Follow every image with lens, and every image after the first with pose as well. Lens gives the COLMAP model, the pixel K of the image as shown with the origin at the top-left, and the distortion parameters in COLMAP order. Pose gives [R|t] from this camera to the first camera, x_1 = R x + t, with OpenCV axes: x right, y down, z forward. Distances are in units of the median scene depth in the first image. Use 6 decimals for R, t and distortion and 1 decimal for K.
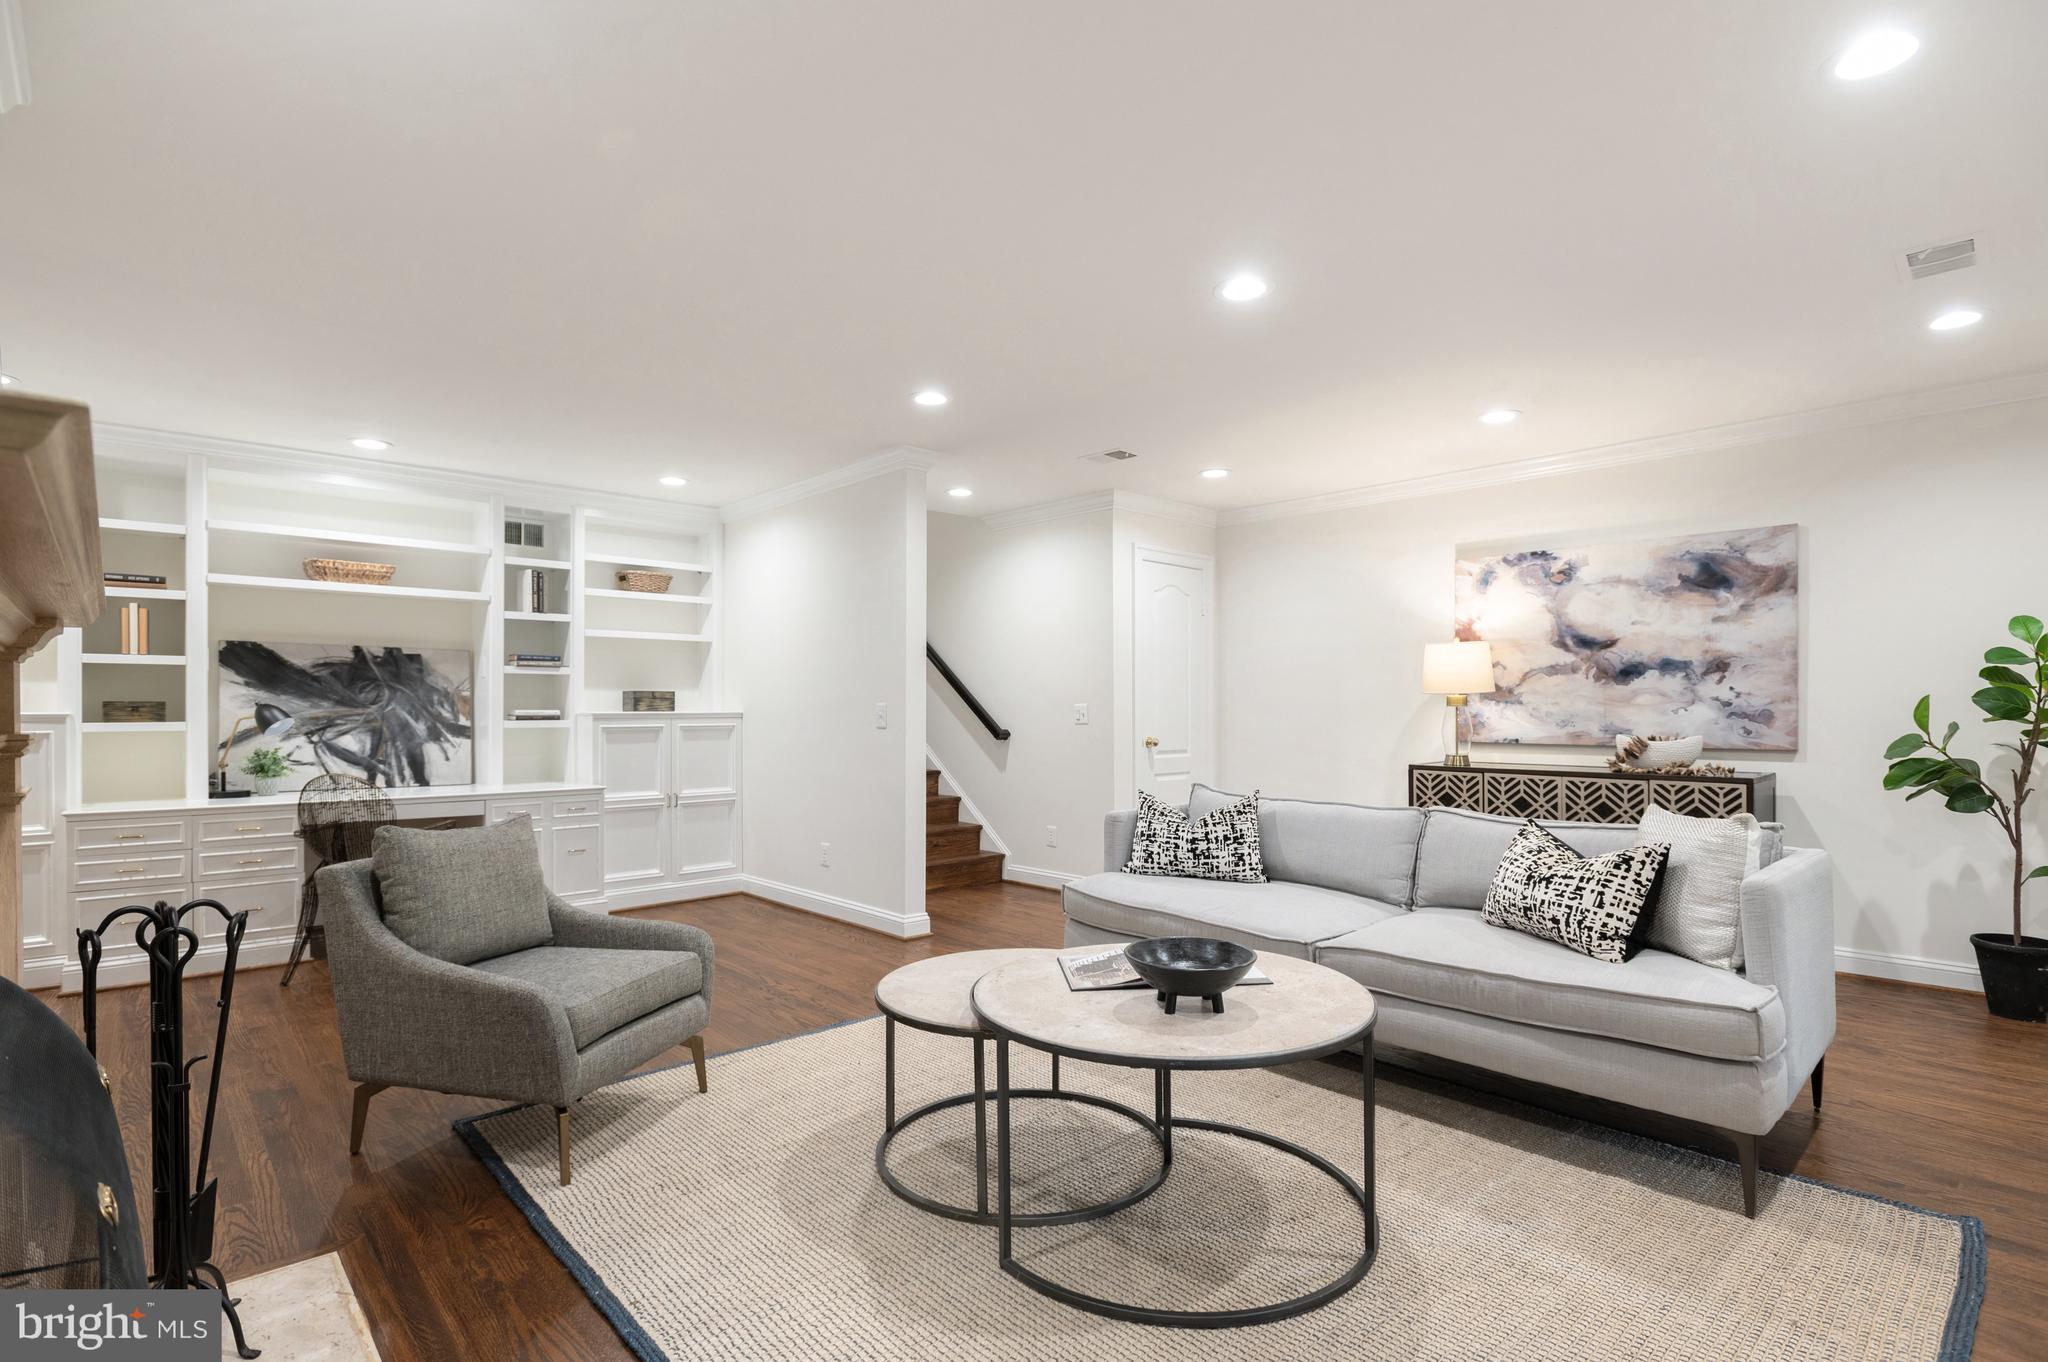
lens RADIAL K [[991.7, 0, 1022.3], [0, 991.7, 715.9], [0, 0, 1]] dist [-0.000145, 0.000151]
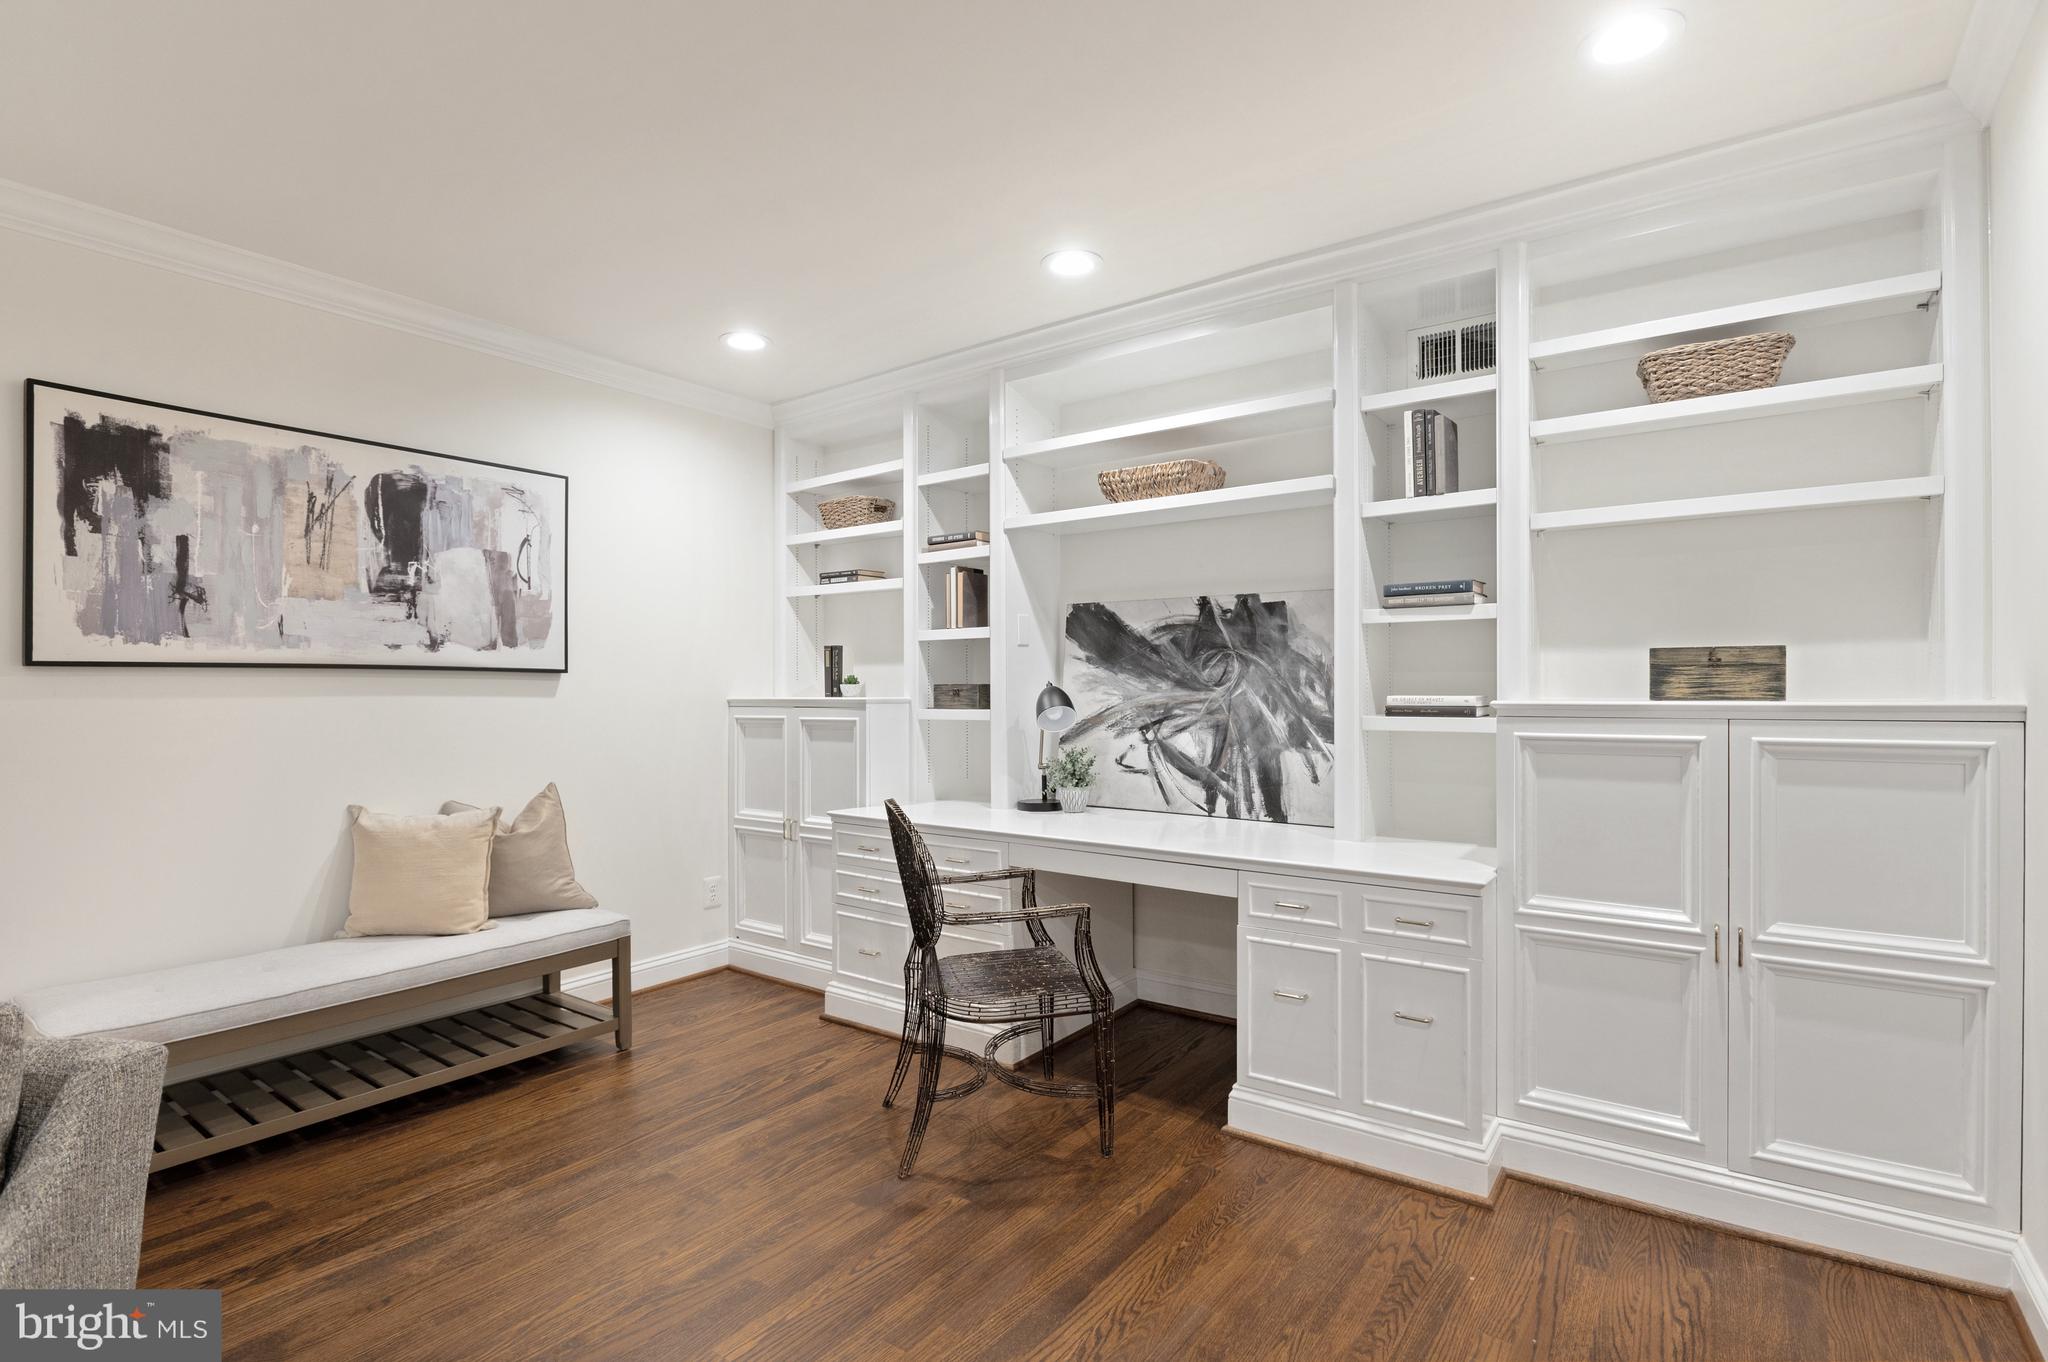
lens RADIAL K [[976.3, 0, 1024.0], [0, 976.3, 681.0], [0, 0, 1]] dist [-0.016442, -0.000010]
pose [[0.185699, -0.009268, -0.982563, -0.032311], [-0.005404, 0.999931, -0.010453, -0.003979], [0.982592, 0.007251, 0.185636, 0.410100]]
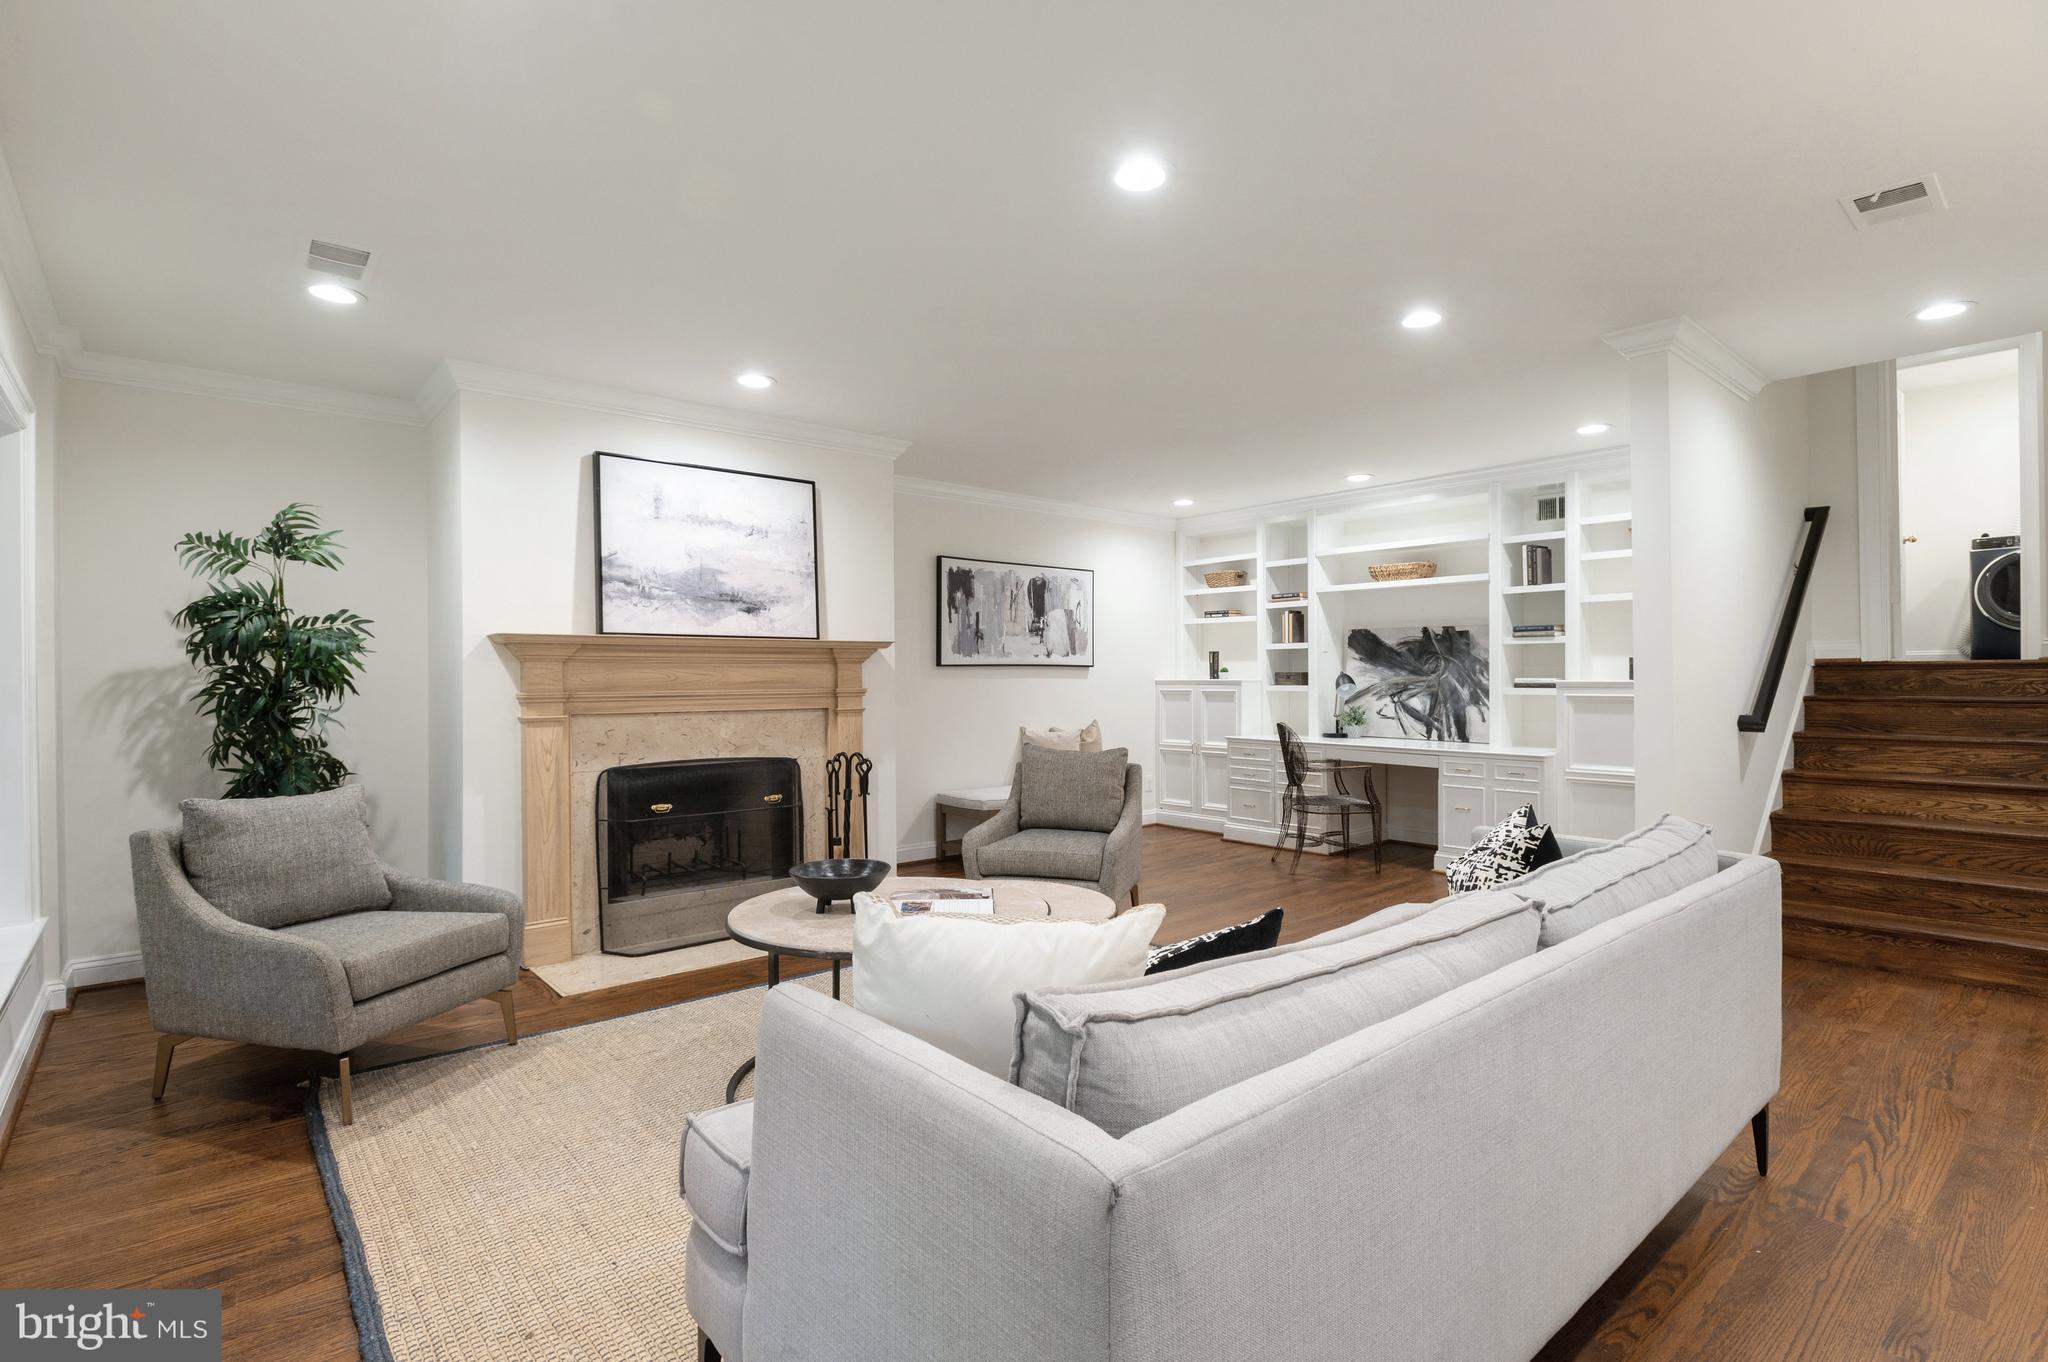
lens RADIAL K [[983.7, 0, 1021.9], [0, 983.7, 675.3], [0, 0, 1]] dist [-0.016685, 0.000302]
pose [[-0.036251, -0.000428, -0.999343, 0.320608], [-0.005054, 0.999987, -0.000245, -0.003290], [0.999330, 0.005042, -0.036253, 0.285409]]
